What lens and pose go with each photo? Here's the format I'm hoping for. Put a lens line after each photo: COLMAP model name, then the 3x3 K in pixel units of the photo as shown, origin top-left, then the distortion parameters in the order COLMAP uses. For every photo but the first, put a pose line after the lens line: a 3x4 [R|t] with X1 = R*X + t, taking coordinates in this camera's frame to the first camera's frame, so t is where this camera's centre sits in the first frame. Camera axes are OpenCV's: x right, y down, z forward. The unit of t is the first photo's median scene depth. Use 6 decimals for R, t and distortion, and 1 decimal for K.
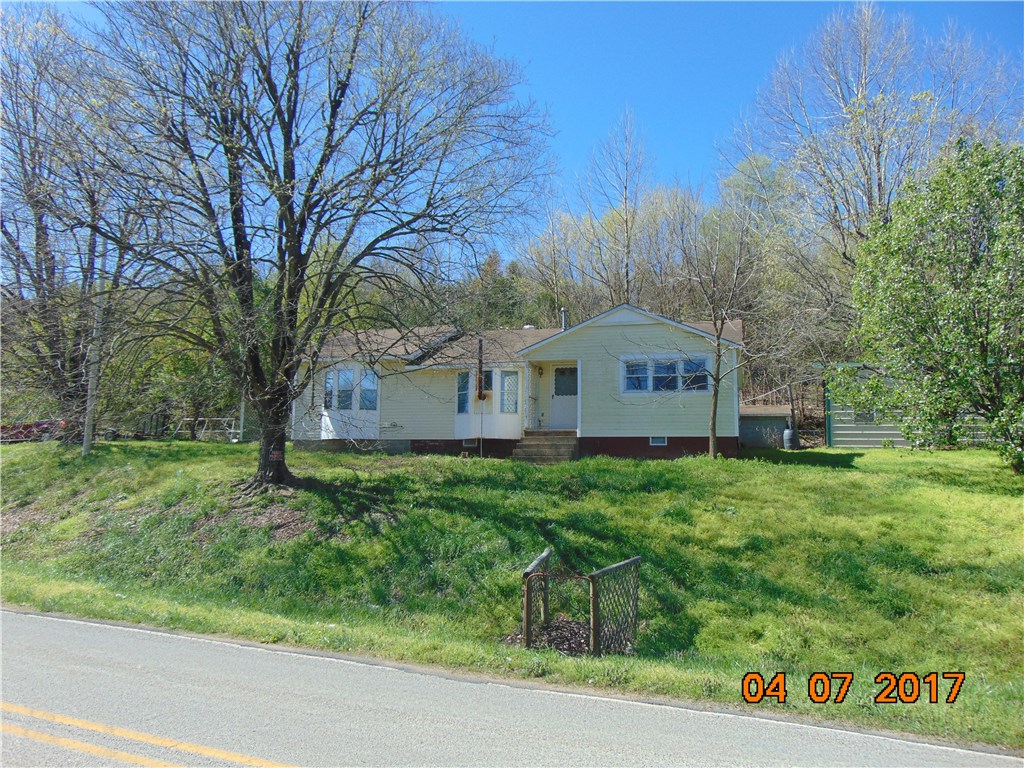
lens RADIAL K [[769.7, 0, 512.0], [0, 769.7, 384.0], [0, 0, 1]] dist [-0.029730, 0.085388]
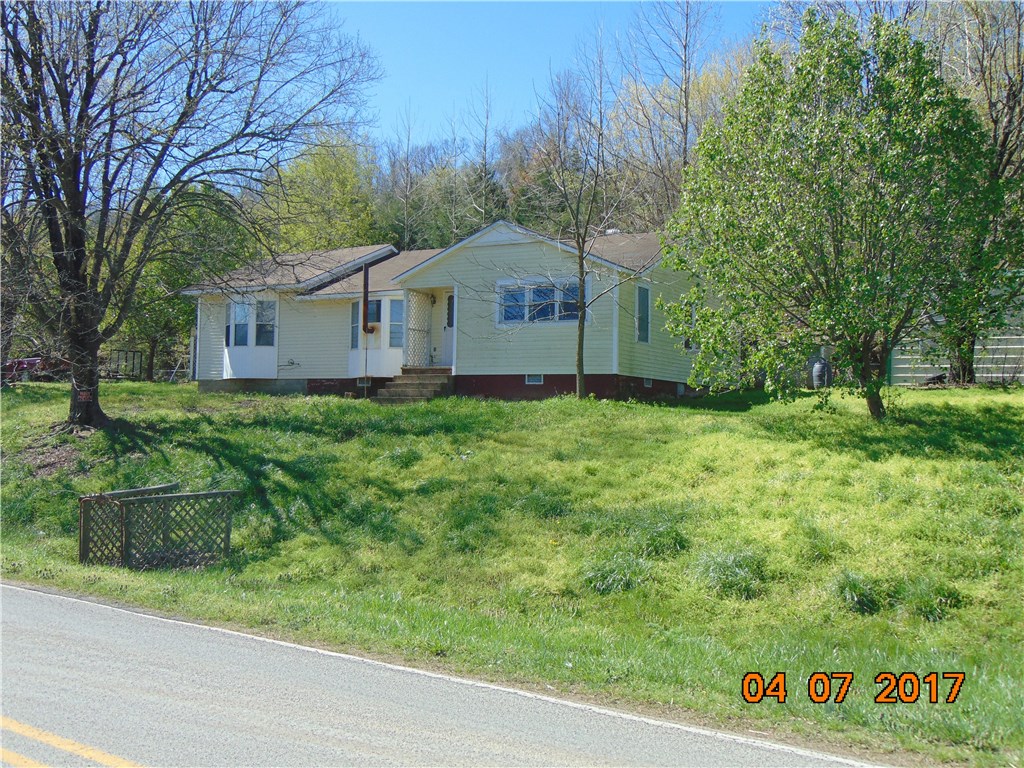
lens RADIAL K [[1047.2, 0, 512.0], [0, 1047.2, 384.0], [0, 0, 1]] dist [0.007832, 0.000484]
pose [[0.970297, -0.003172, -0.241894, 0.435059], [0.022480, 0.996770, 0.077101, -0.011259], [0.240868, -0.080248, 0.967235, -0.135713]]
